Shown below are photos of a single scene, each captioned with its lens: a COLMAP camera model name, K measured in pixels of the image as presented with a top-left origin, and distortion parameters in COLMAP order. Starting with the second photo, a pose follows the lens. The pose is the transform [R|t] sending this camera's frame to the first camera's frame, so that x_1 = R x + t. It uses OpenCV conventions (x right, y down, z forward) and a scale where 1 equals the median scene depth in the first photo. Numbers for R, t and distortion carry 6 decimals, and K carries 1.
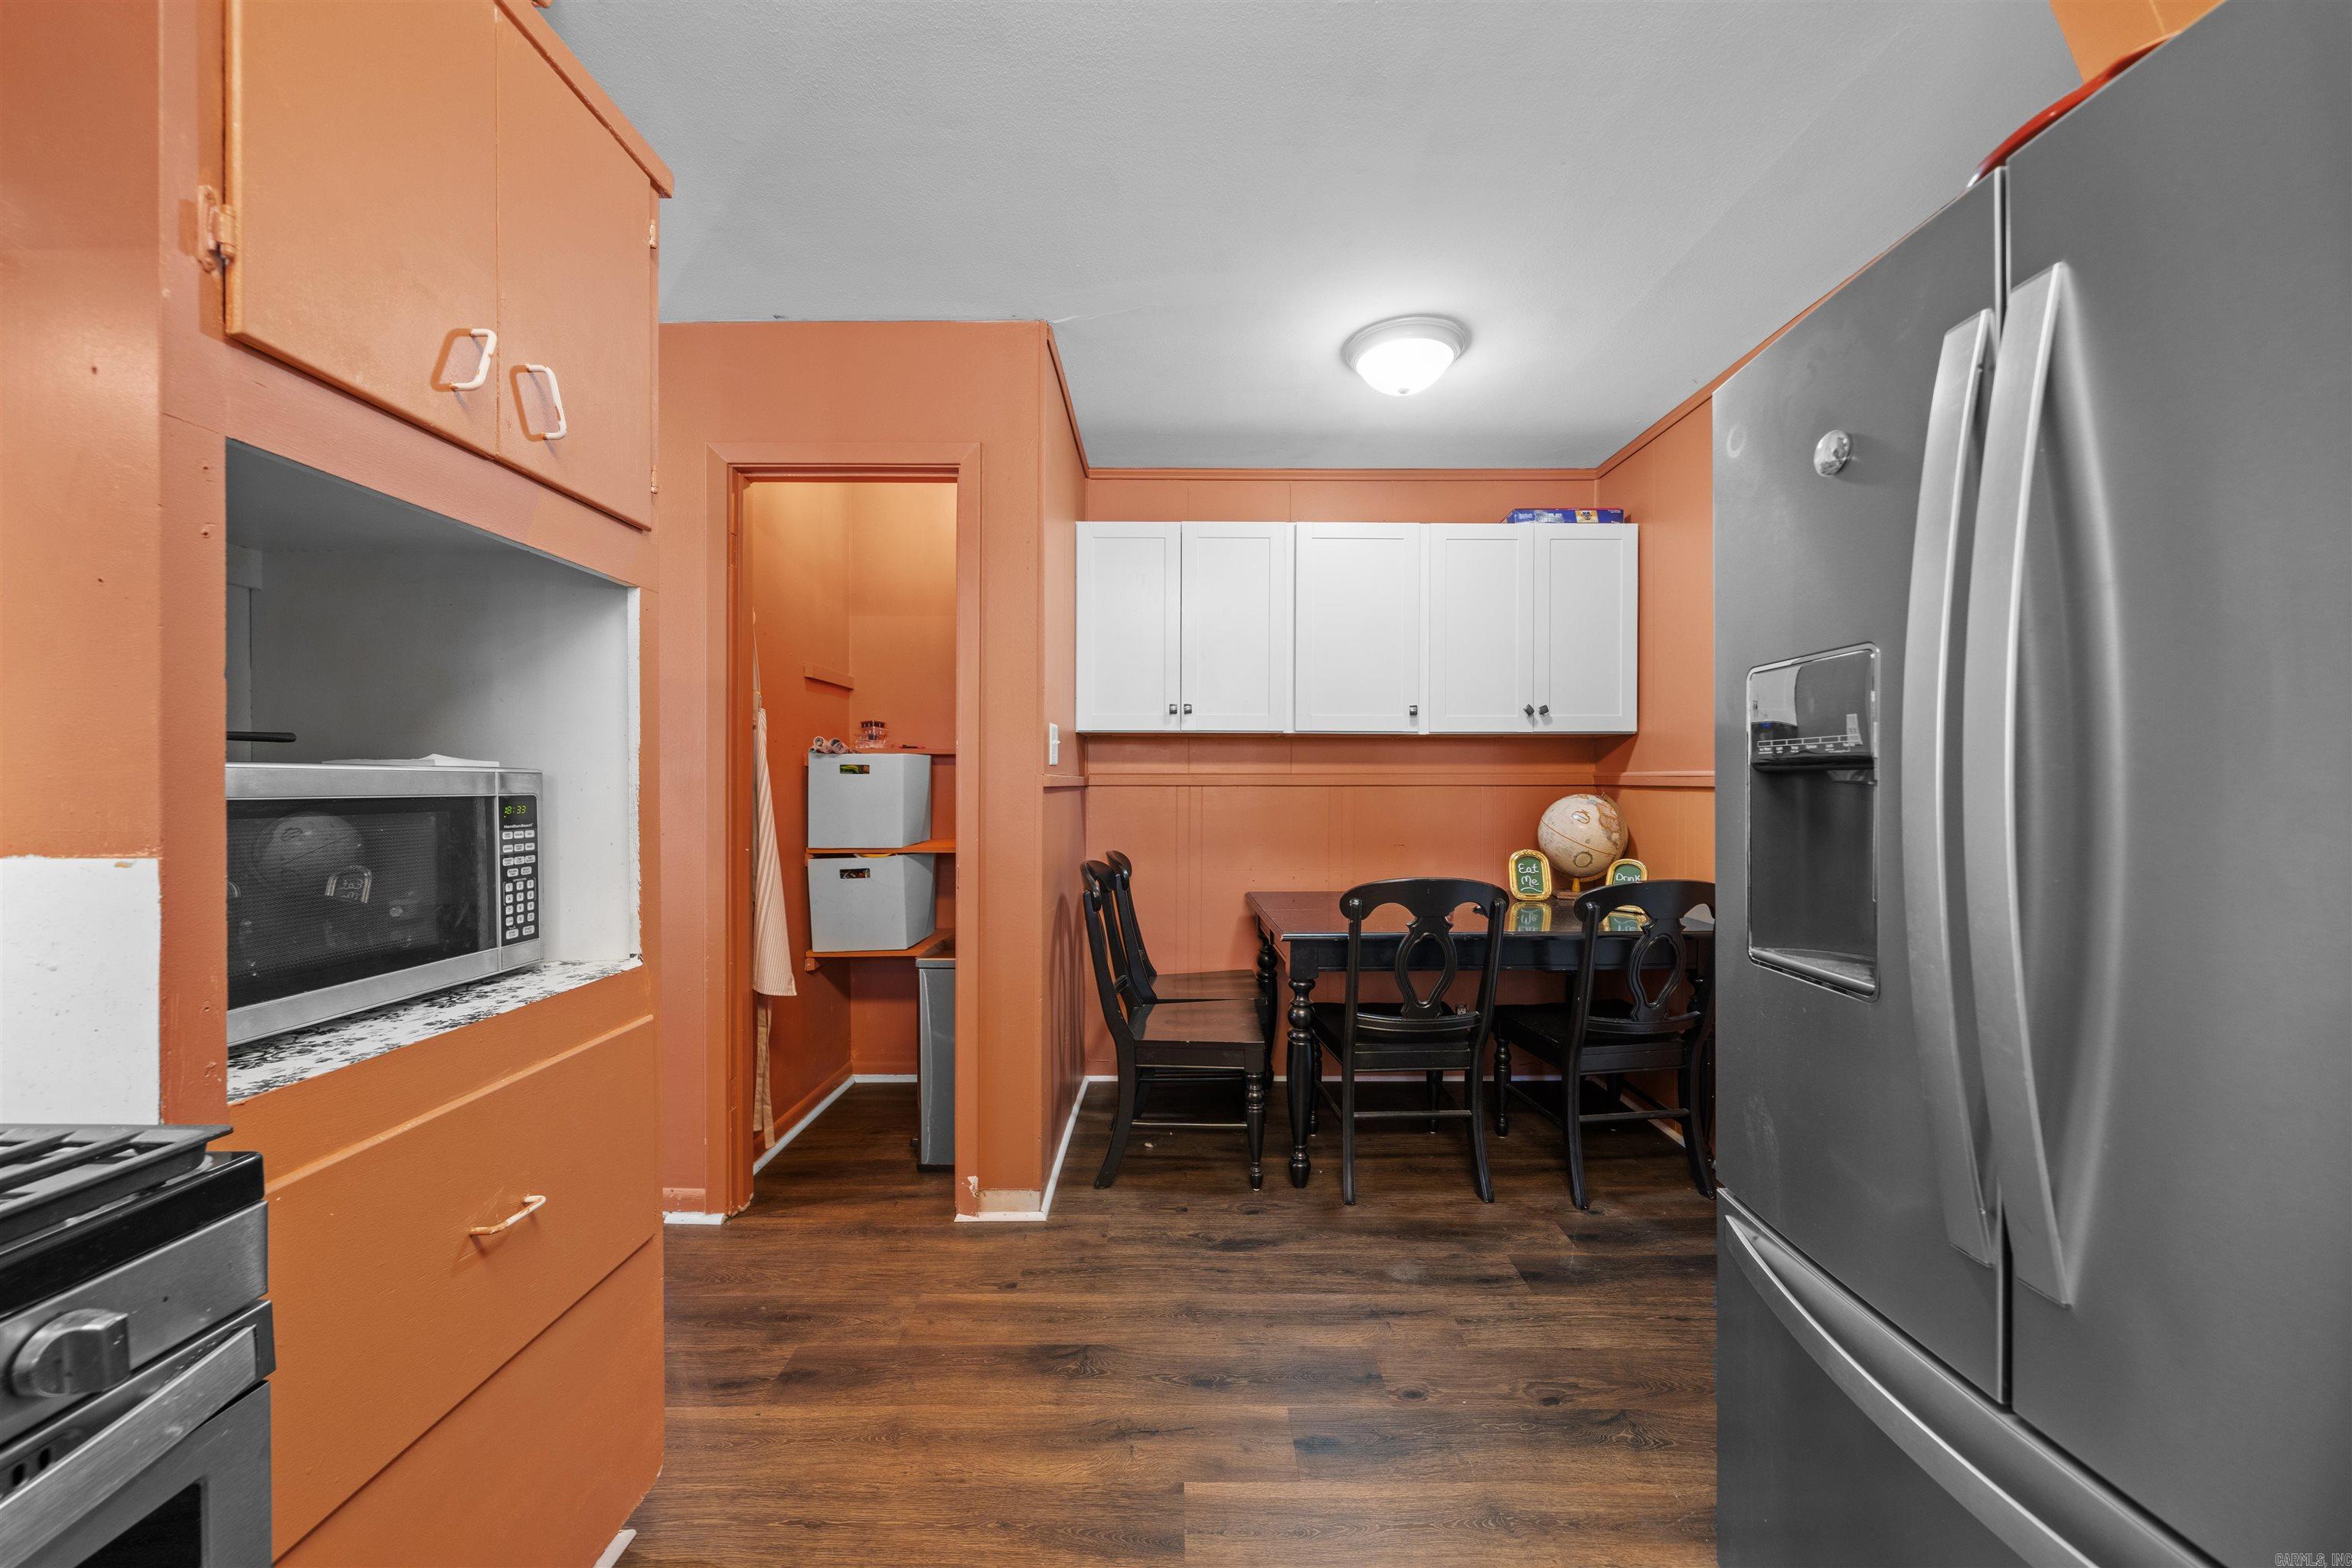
lens RADIAL K [[840.2, 0, 1178.6], [0, 840.2, 786.4], [0, 0, 1]] dist [-0.003840, -0.000361]
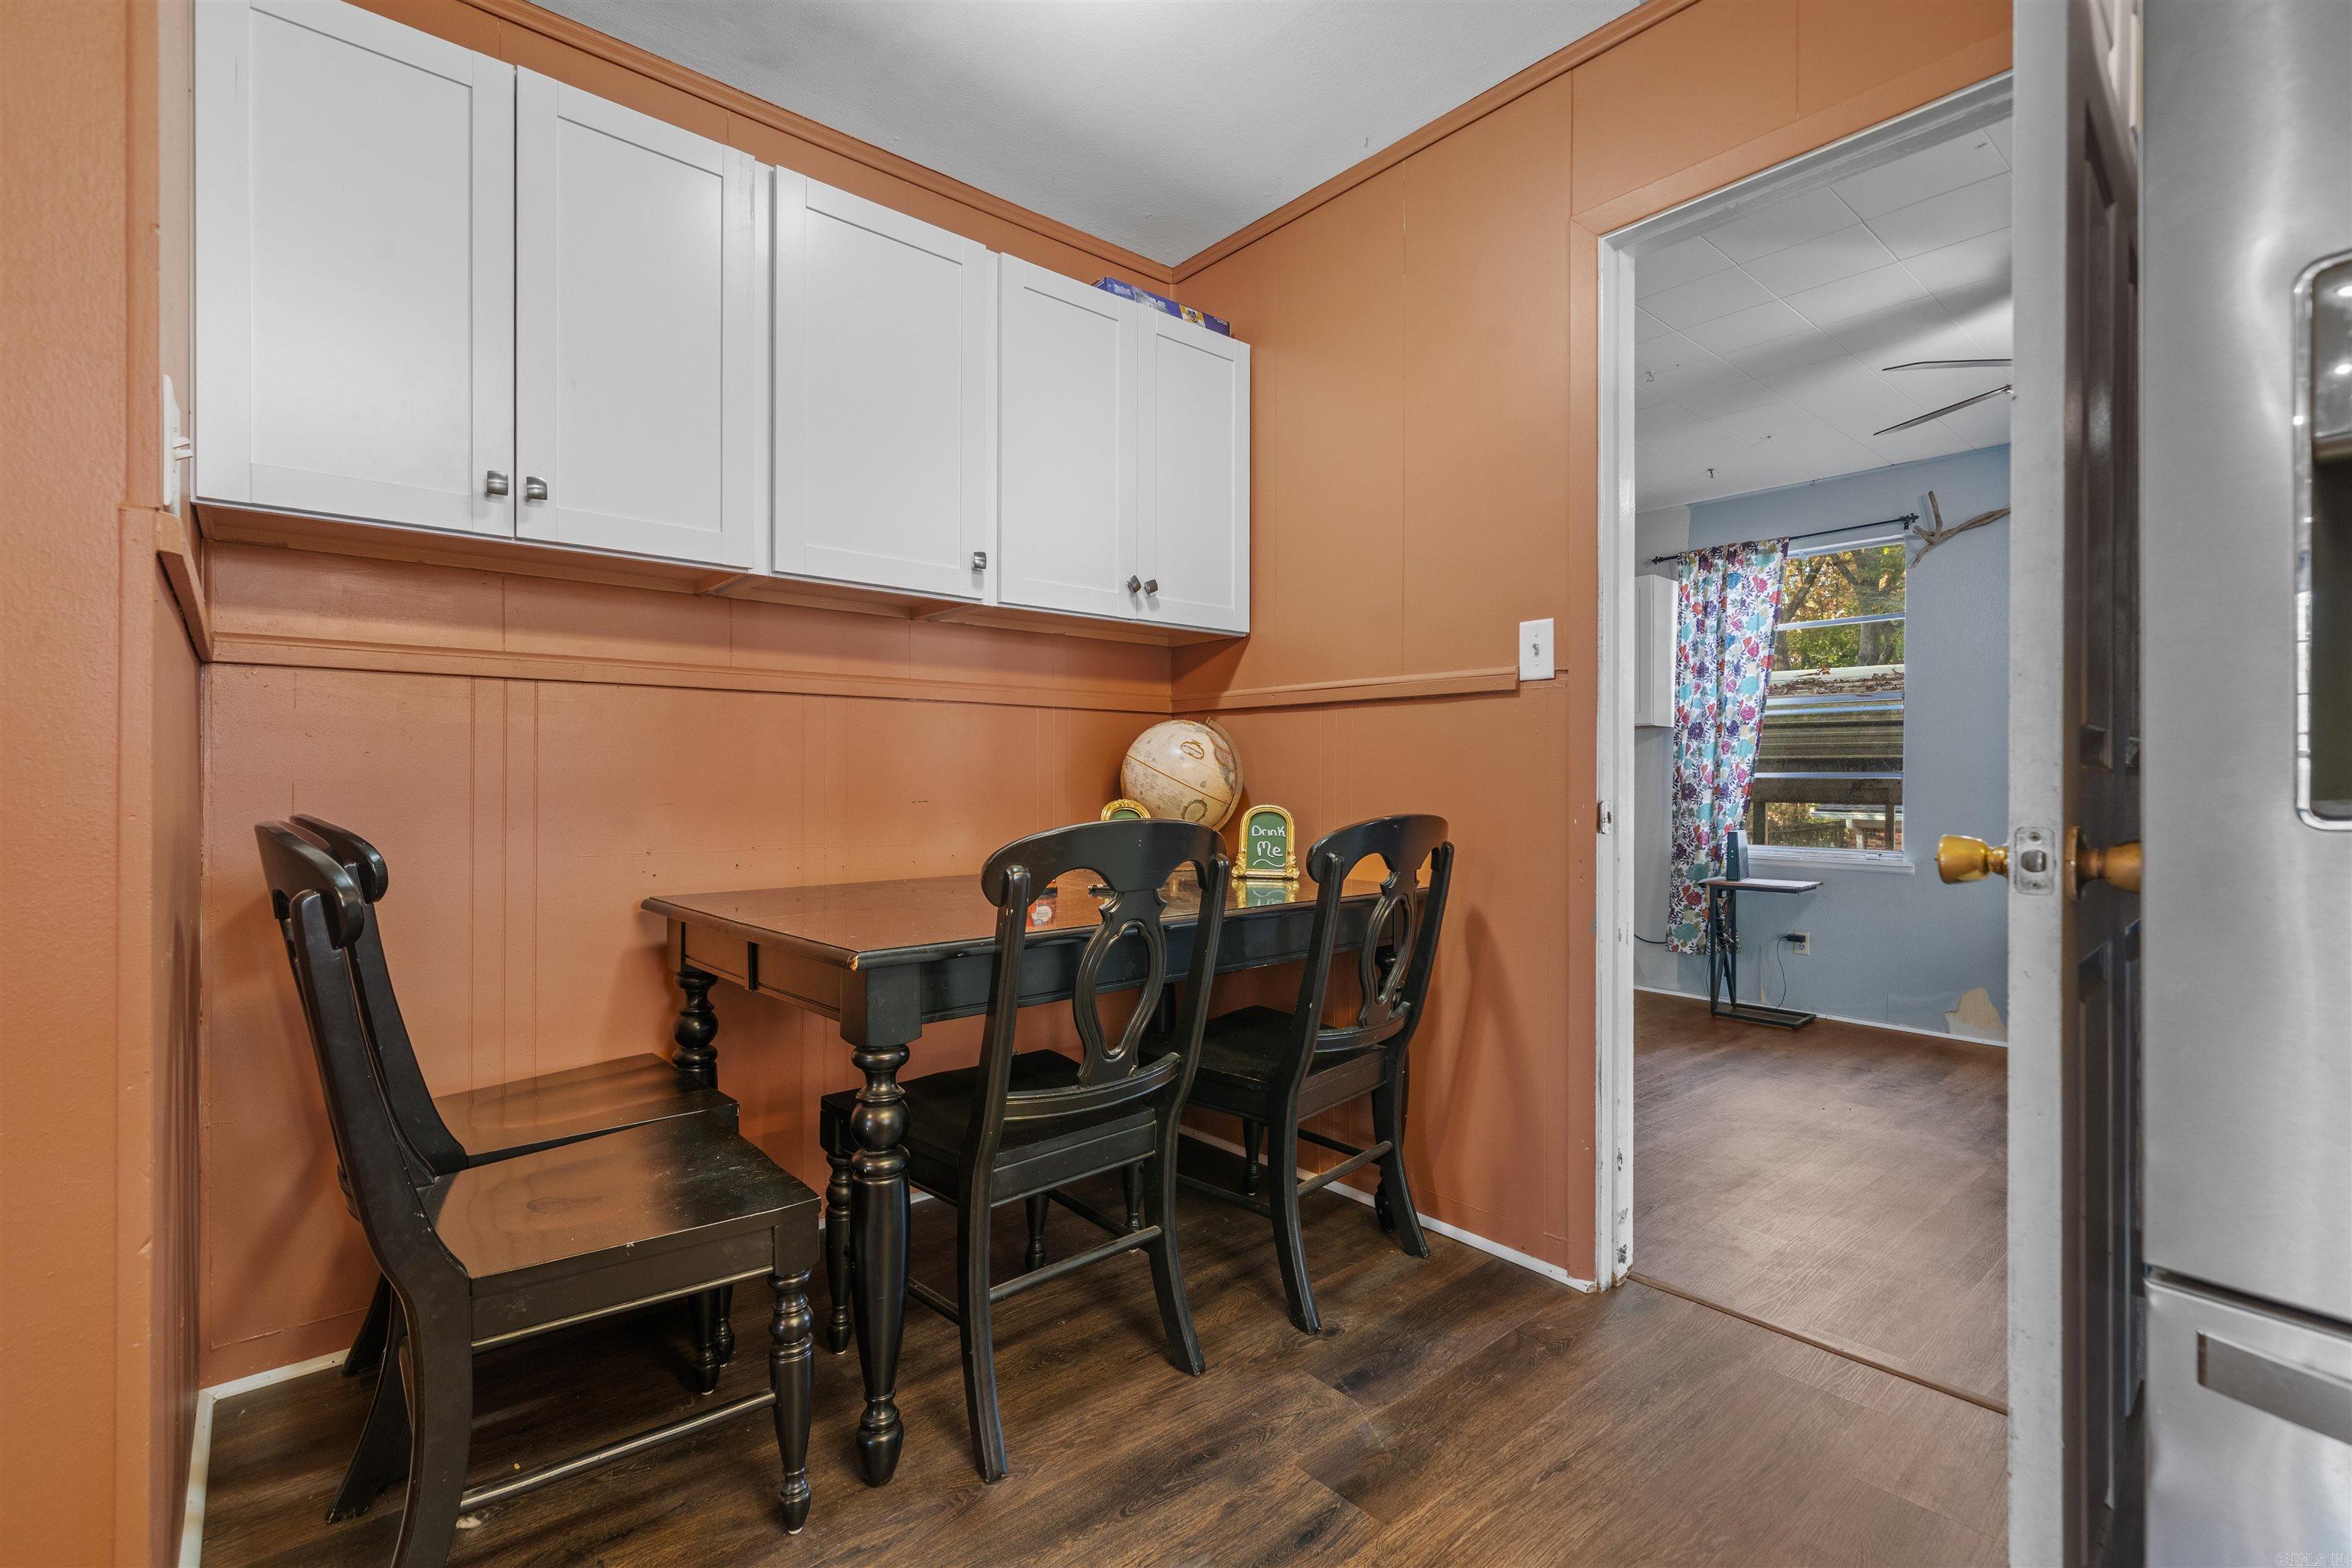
lens RADIAL K [[1065.6, 0, 1174.1], [0, 1065.6, 783.9], [0, 0, 1]] dist [0.000485, 0.000292]
pose [[0.759225, -0.002632, 0.650823, -0.105735], [0.004572, 0.999989, -0.001289, 0.069936], [-0.650812, 0.003955, 0.759228, 0.369707]]
